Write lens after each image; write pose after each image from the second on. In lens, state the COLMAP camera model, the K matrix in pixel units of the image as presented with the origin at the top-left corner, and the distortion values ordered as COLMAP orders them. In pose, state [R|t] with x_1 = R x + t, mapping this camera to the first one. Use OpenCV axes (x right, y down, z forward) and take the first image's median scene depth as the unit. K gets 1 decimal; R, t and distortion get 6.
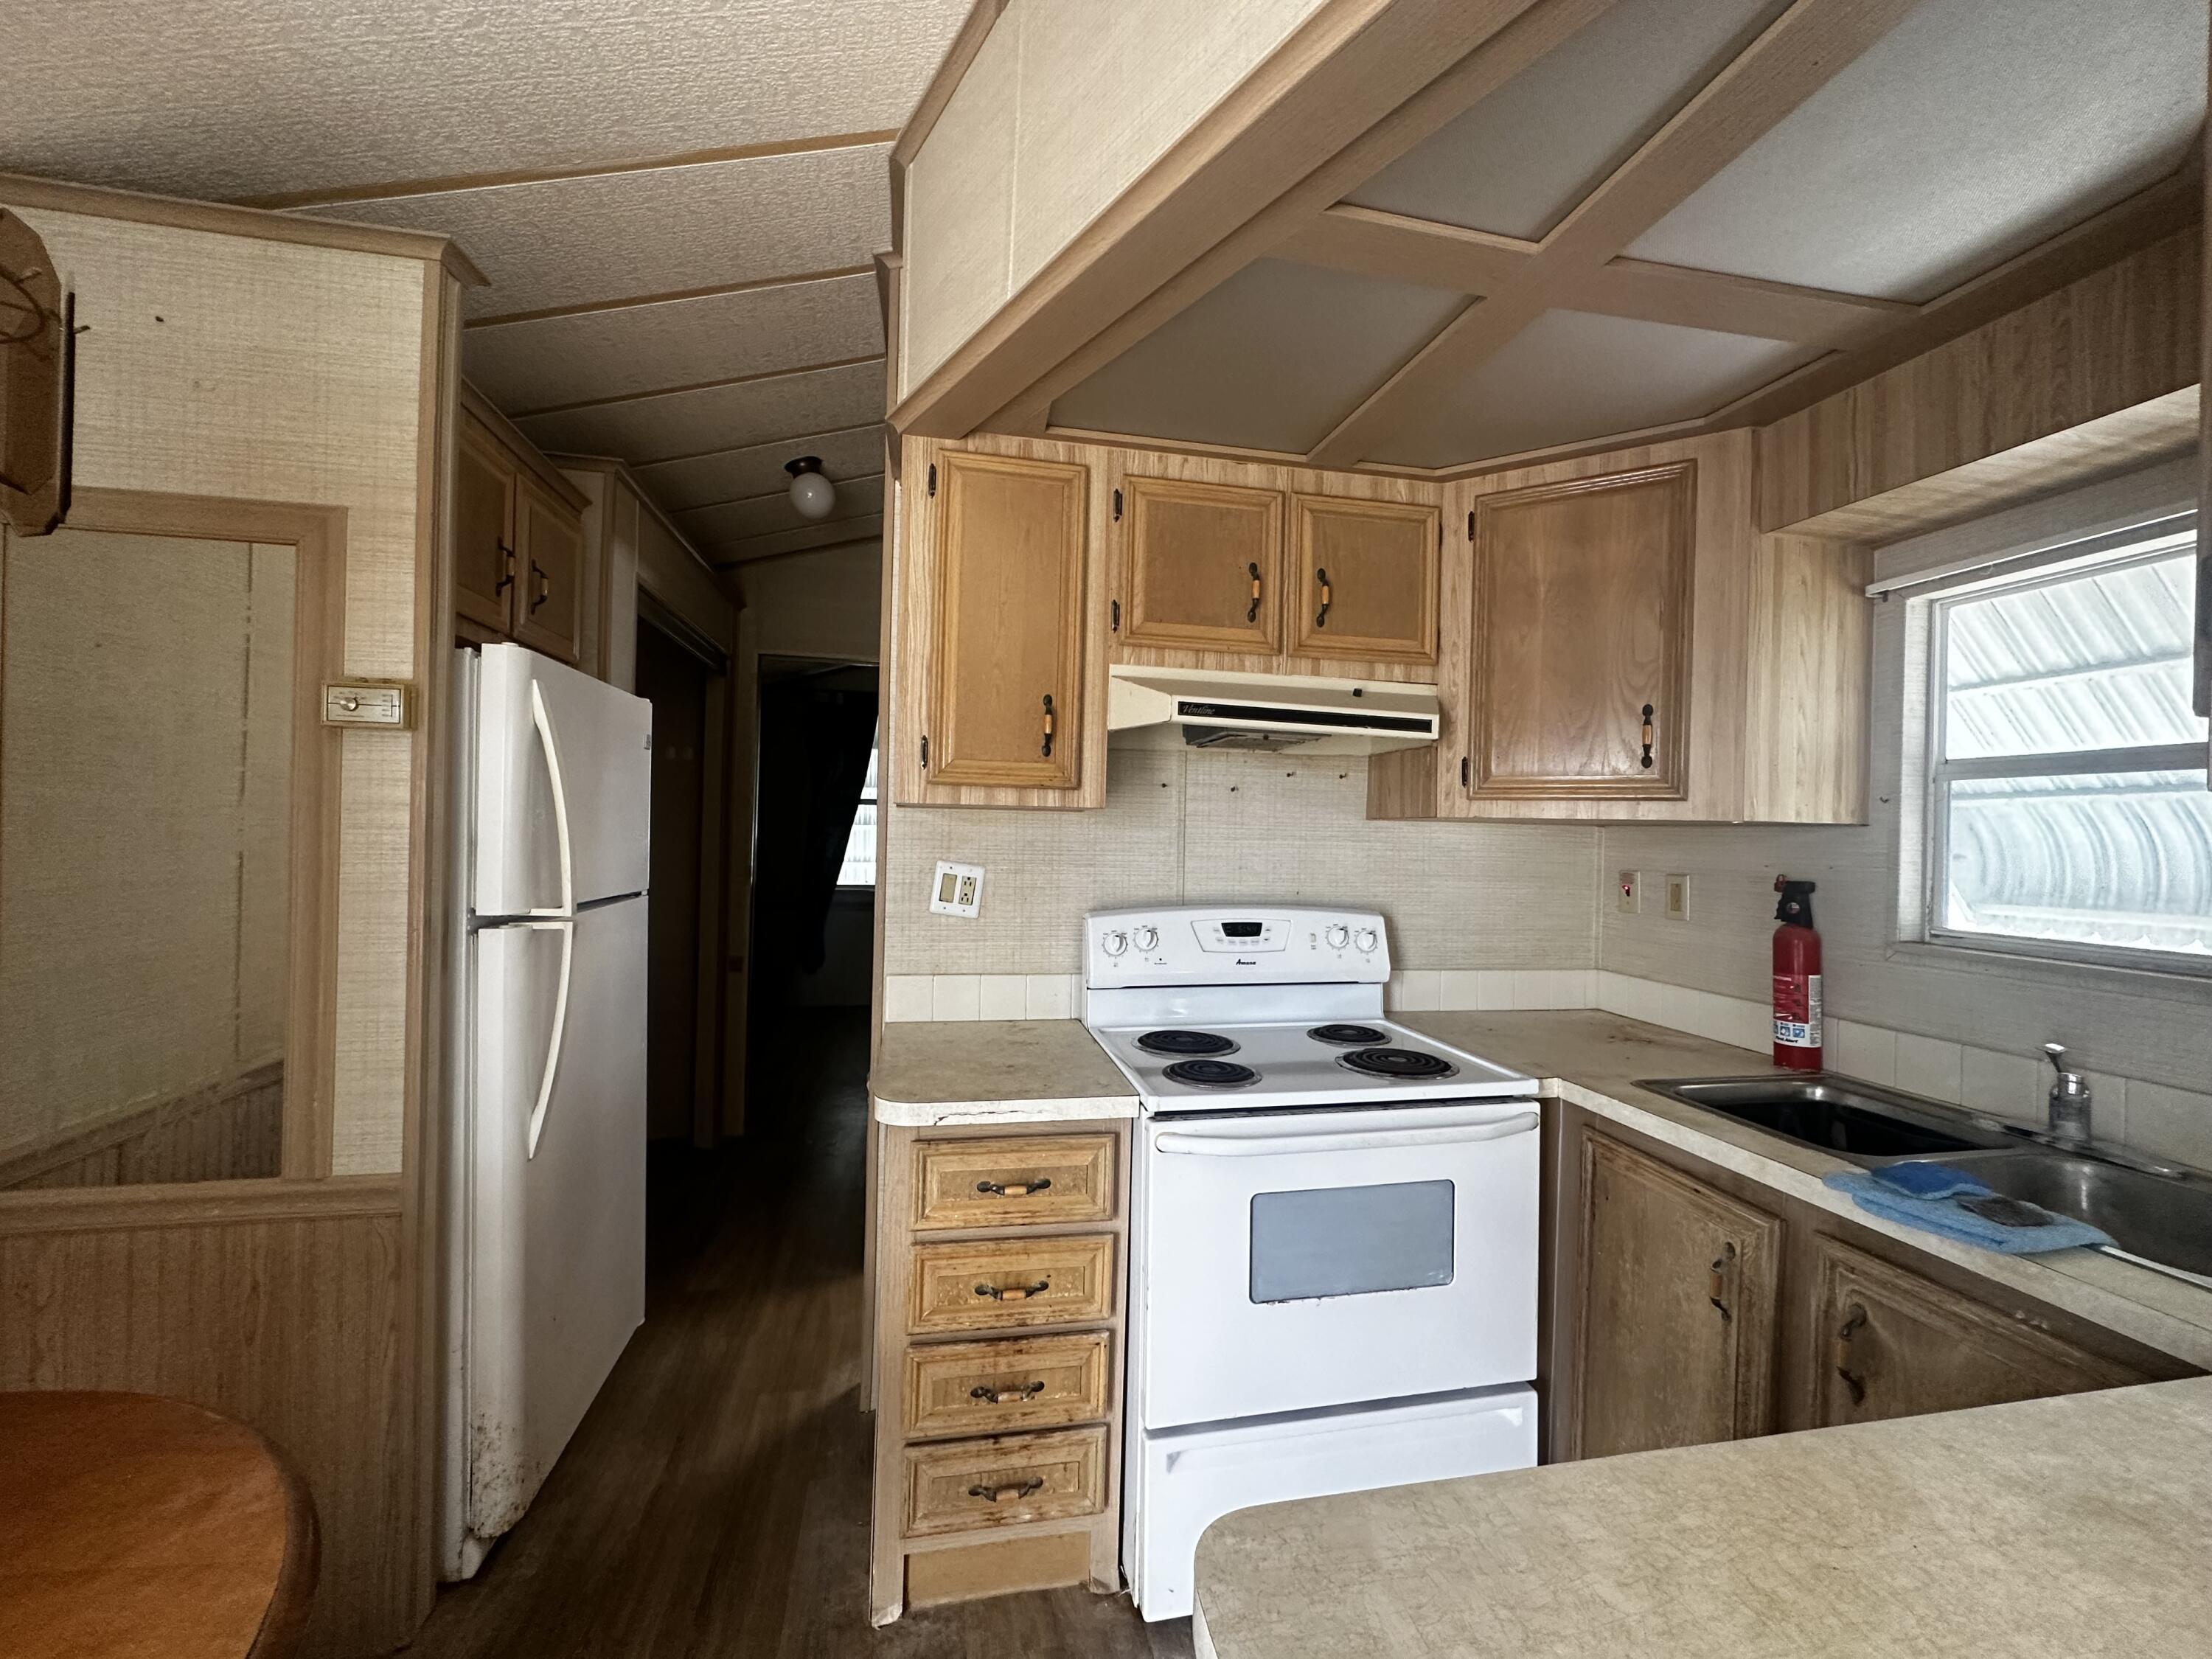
lens RADIAL K [[881.5, 0, 1104.7], [0, 881.5, 831.1], [0, 0, 1]] dist [-0.002824, -0.000149]
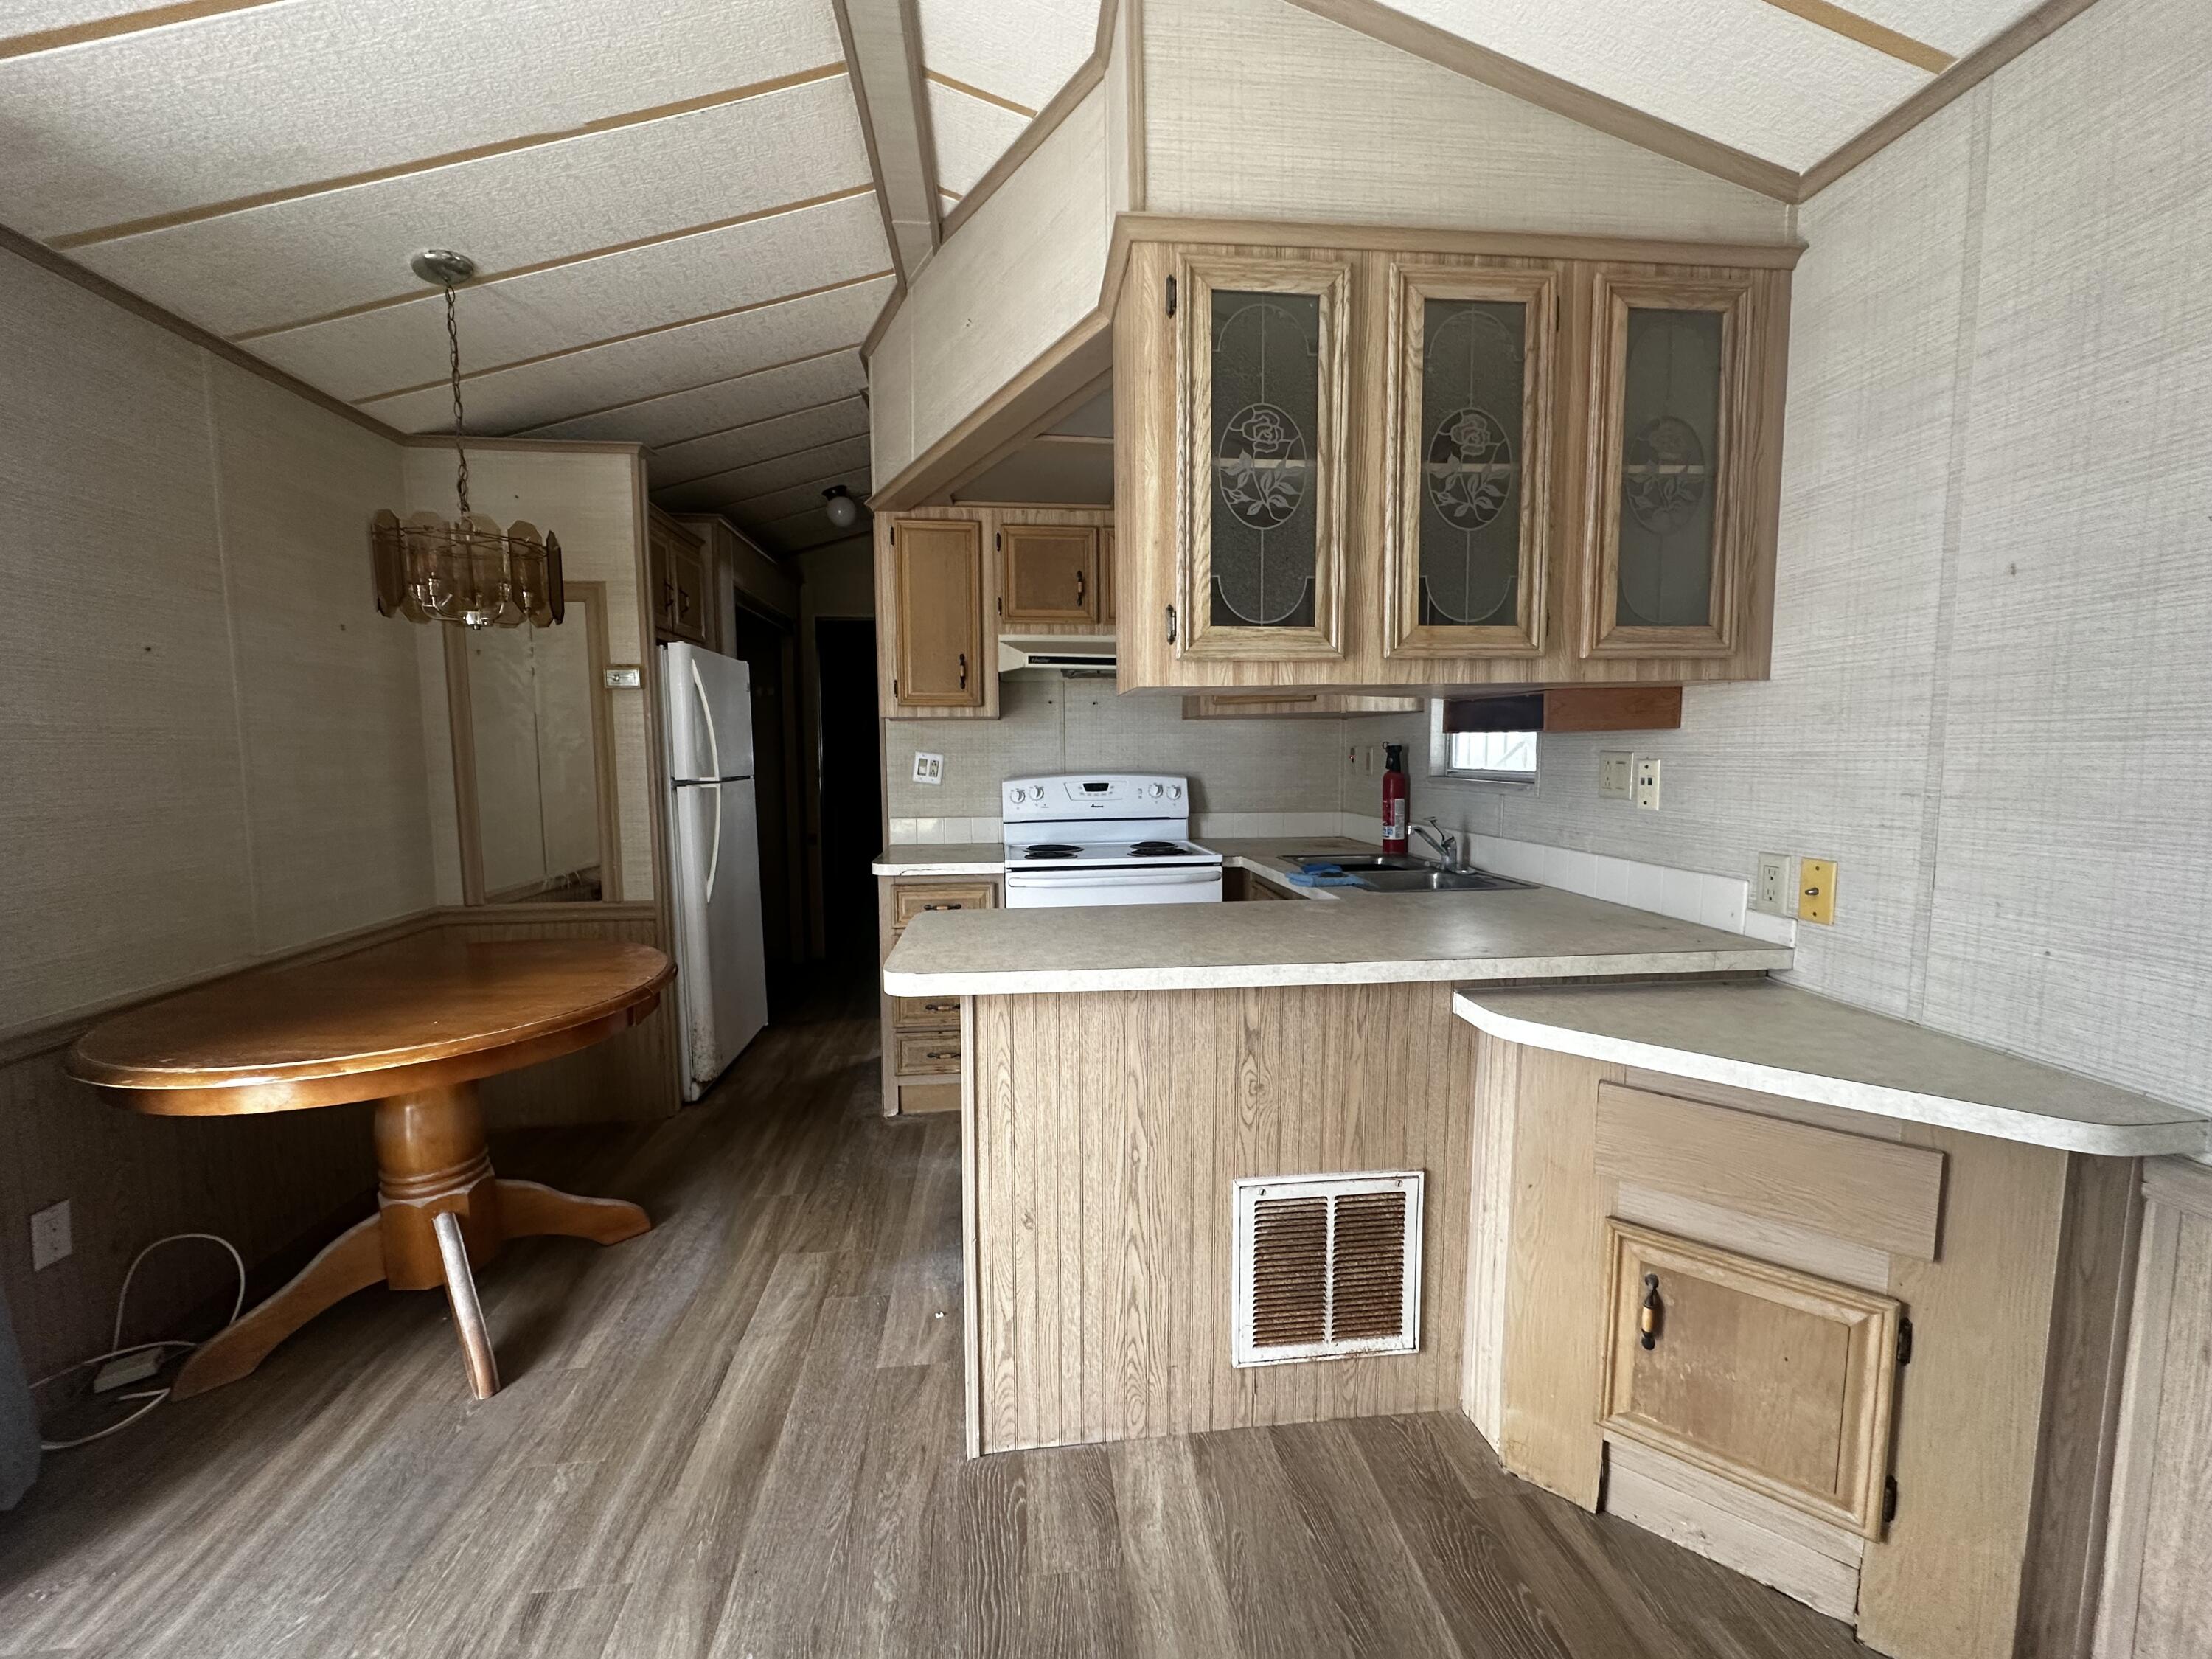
lens RADIAL K [[881.5, 0, 1104.6], [0, 881.5, 830.2], [0, 0, 1]] dist [-0.002824, -0.000149]
pose [[0.995955, -0.023667, -0.086680, 0.364200], [0.031248, 0.995703, 0.087169, 0.054419], [0.084245, -0.089525, 0.992415, -0.775654]]
